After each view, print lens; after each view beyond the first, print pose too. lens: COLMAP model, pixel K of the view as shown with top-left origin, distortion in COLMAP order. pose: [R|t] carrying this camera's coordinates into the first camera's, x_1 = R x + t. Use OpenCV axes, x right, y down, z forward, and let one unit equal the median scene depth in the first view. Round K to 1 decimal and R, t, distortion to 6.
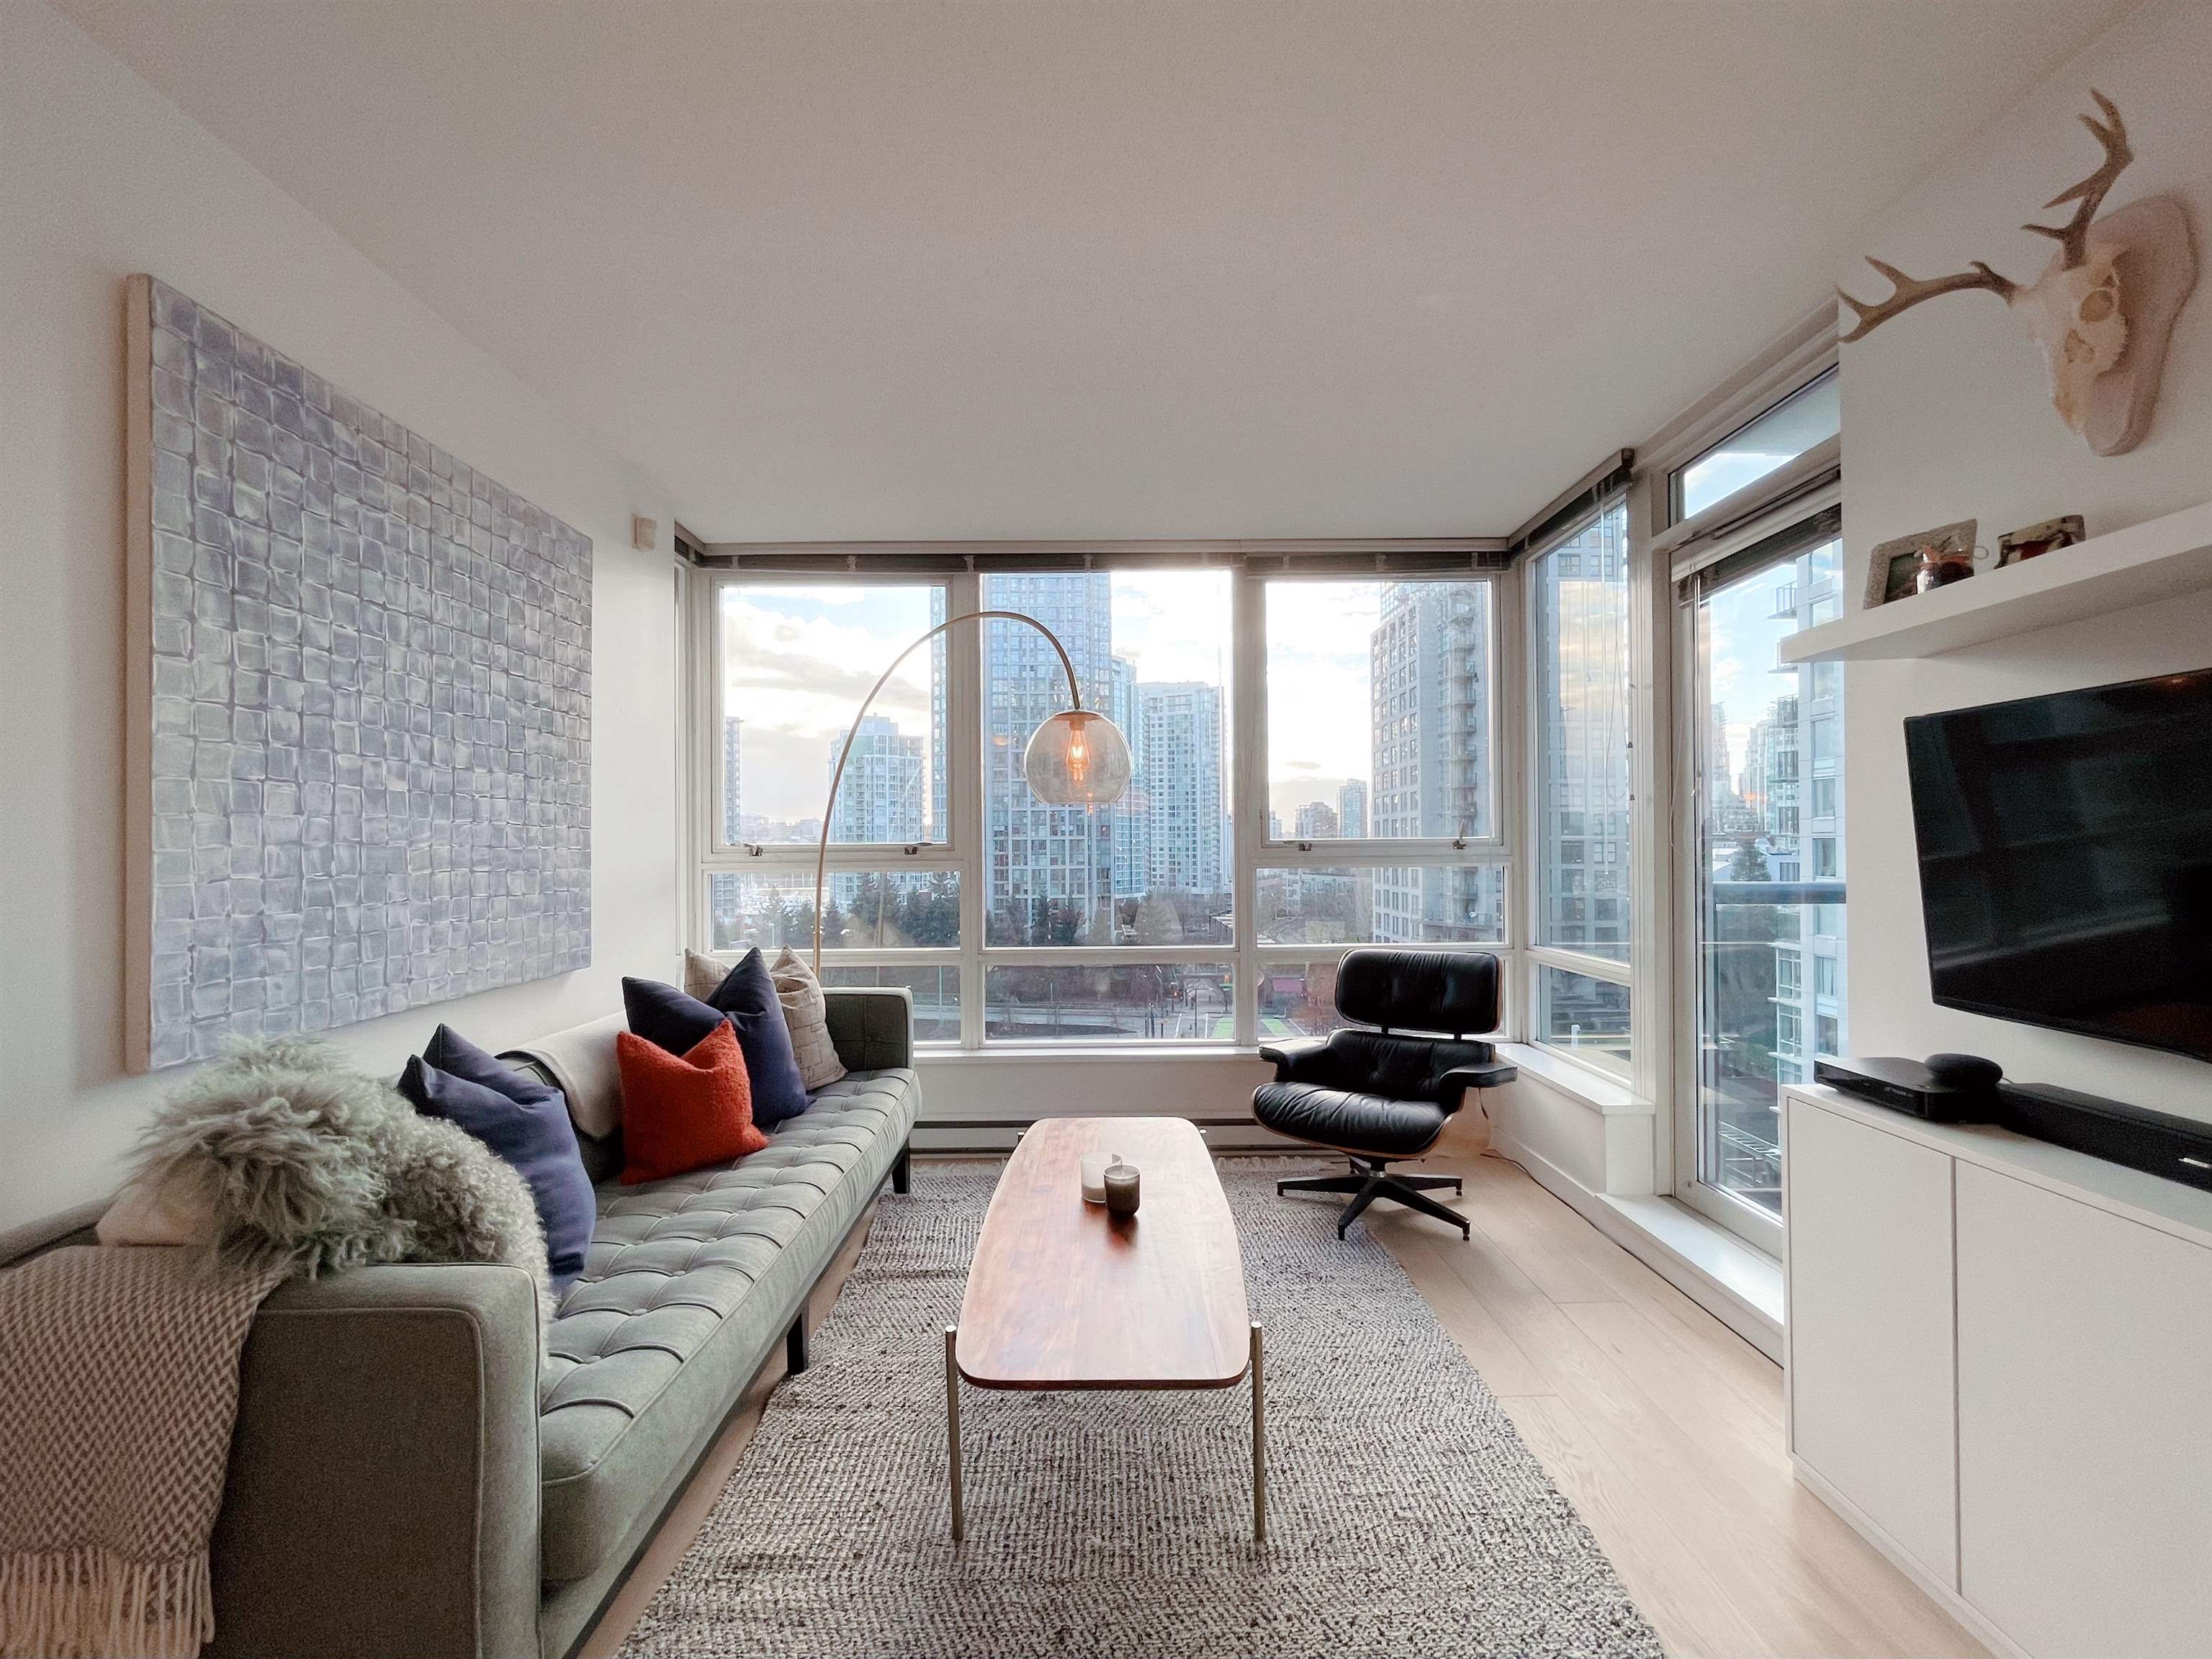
lens RADIAL K [[917.1, 0, 1107.4], [0, 917.1, 842.0], [0, 0, 1]] dist [0.000949, 0.000110]
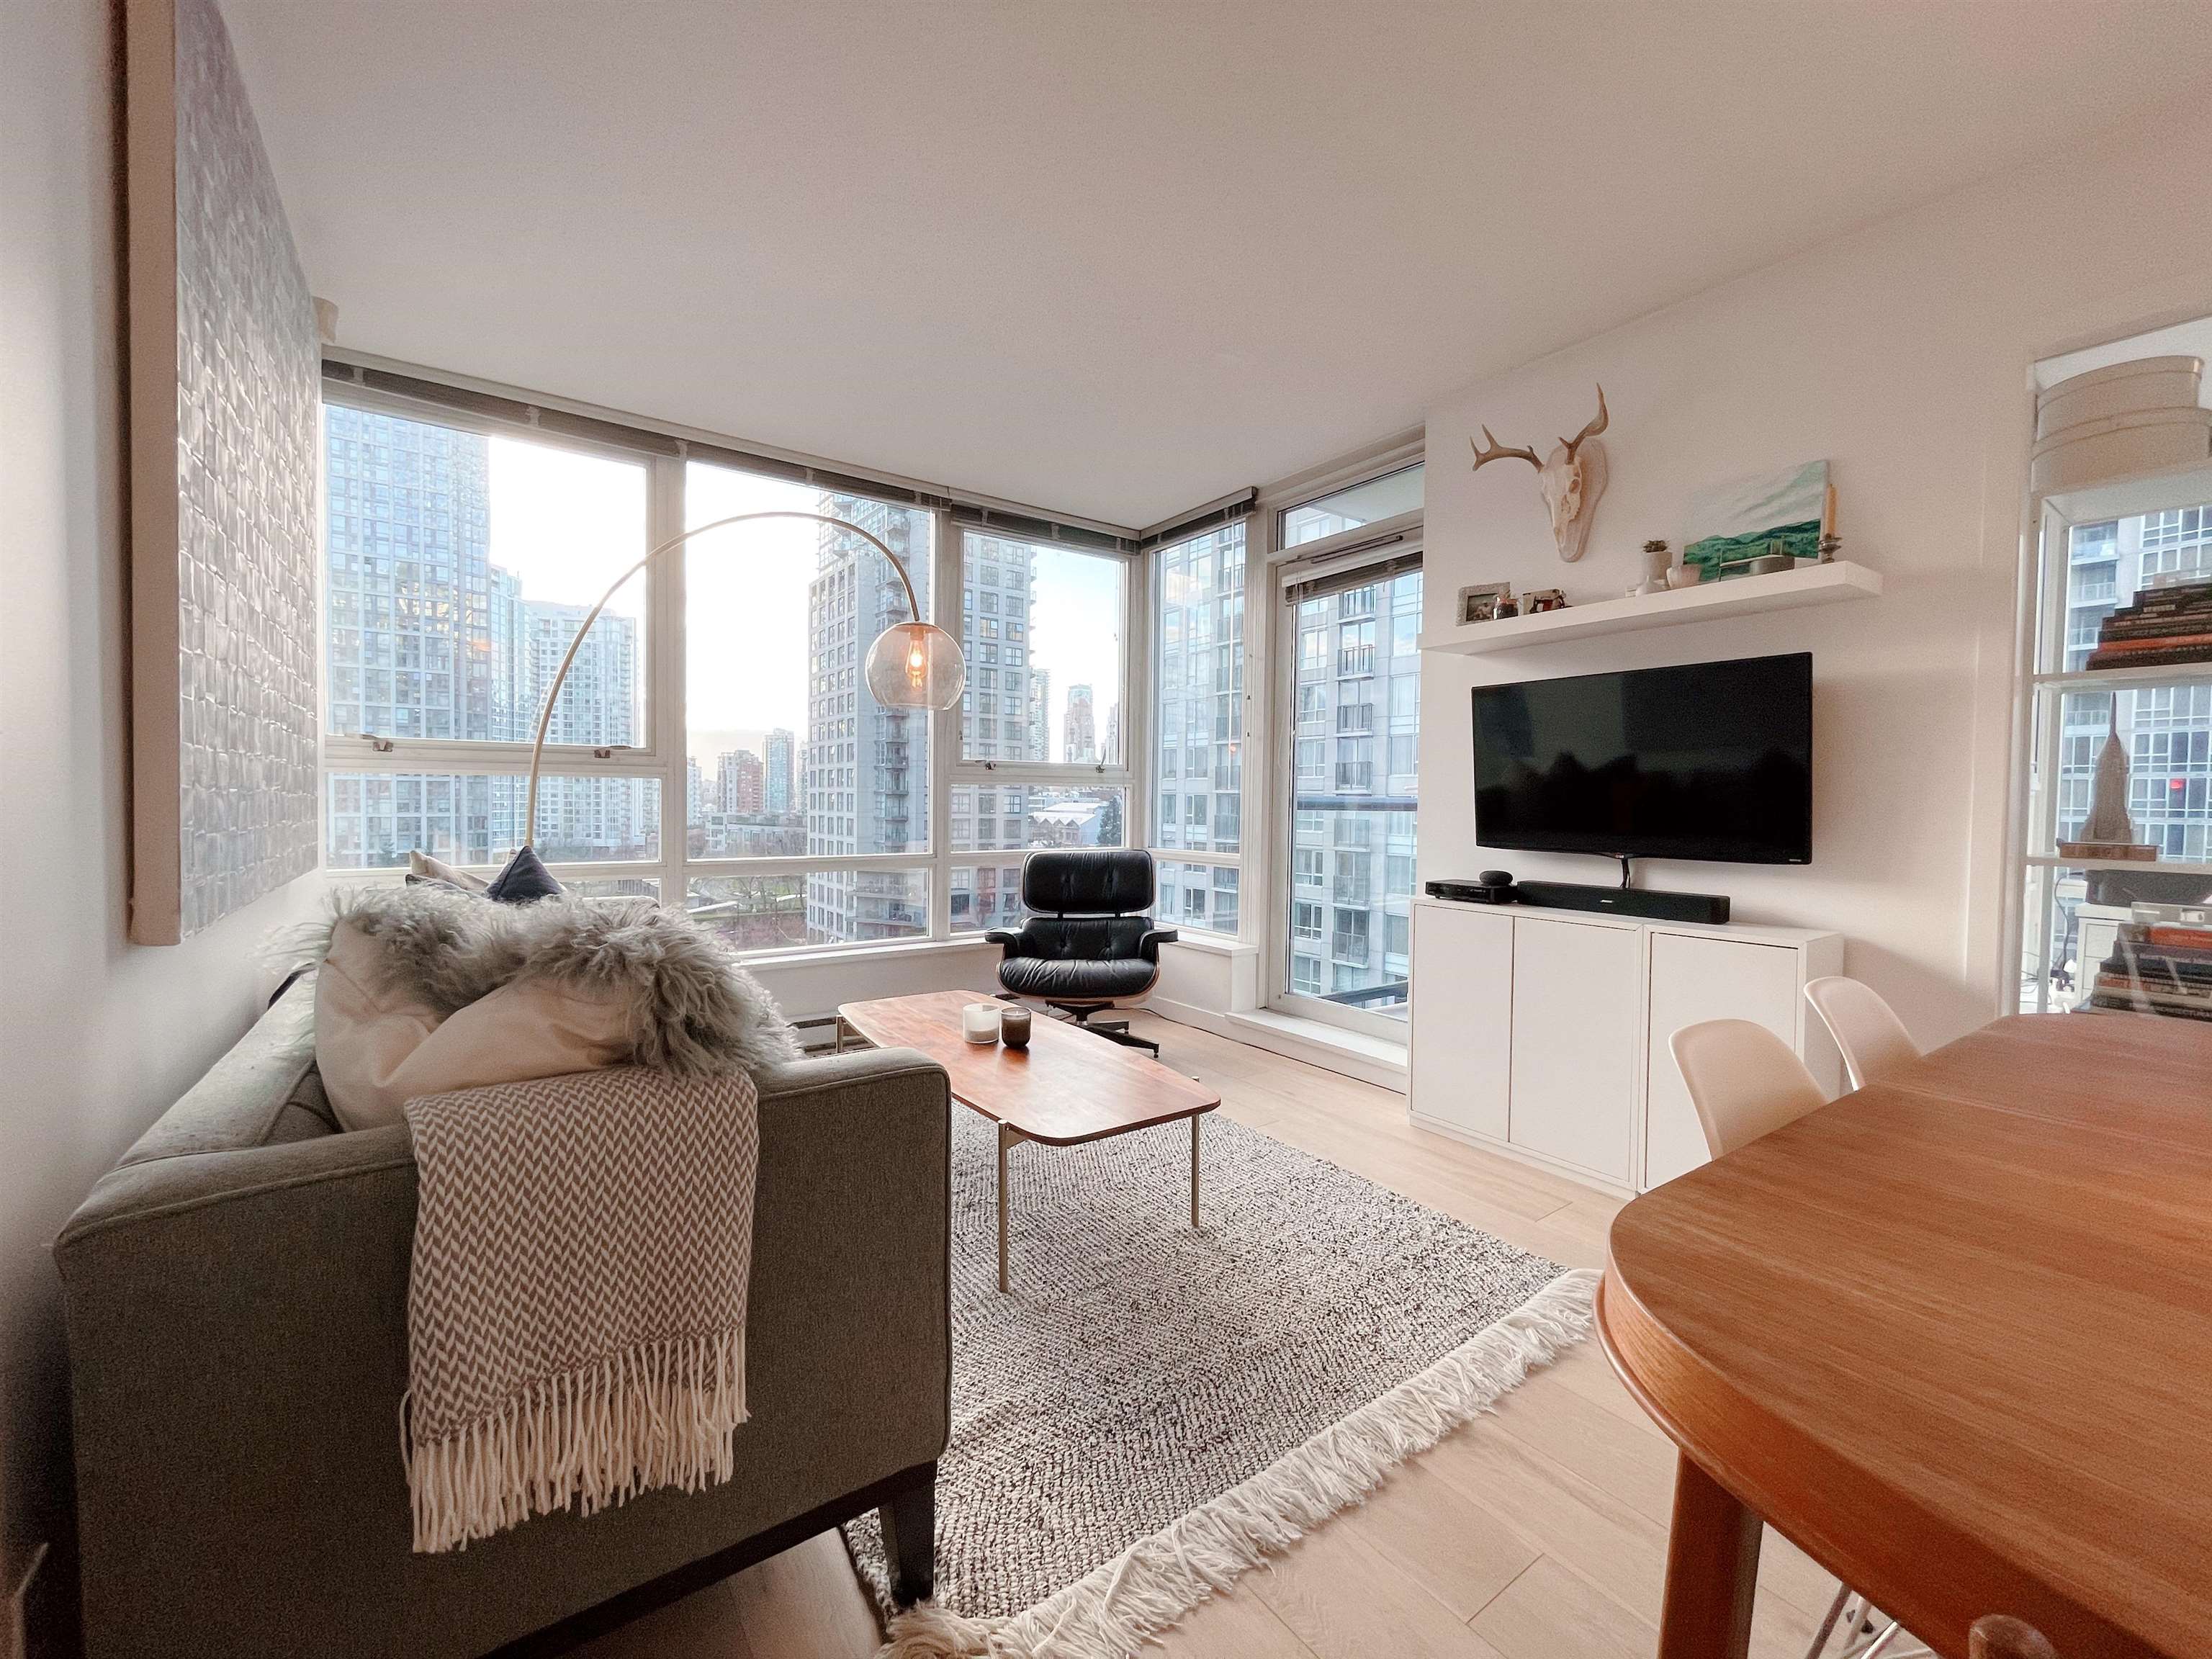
lens RADIAL K [[900.1, 0, 1106.0], [0, 900.1, 829.5], [0, 0, 1]] dist [-0.000165, 0.000089]
pose [[0.816285, -0.001731, 0.577647, -0.484894], [-0.021047, 0.999242, 0.032736, 0.067178], [-0.577266, -0.038880, 0.815630, -0.024271]]
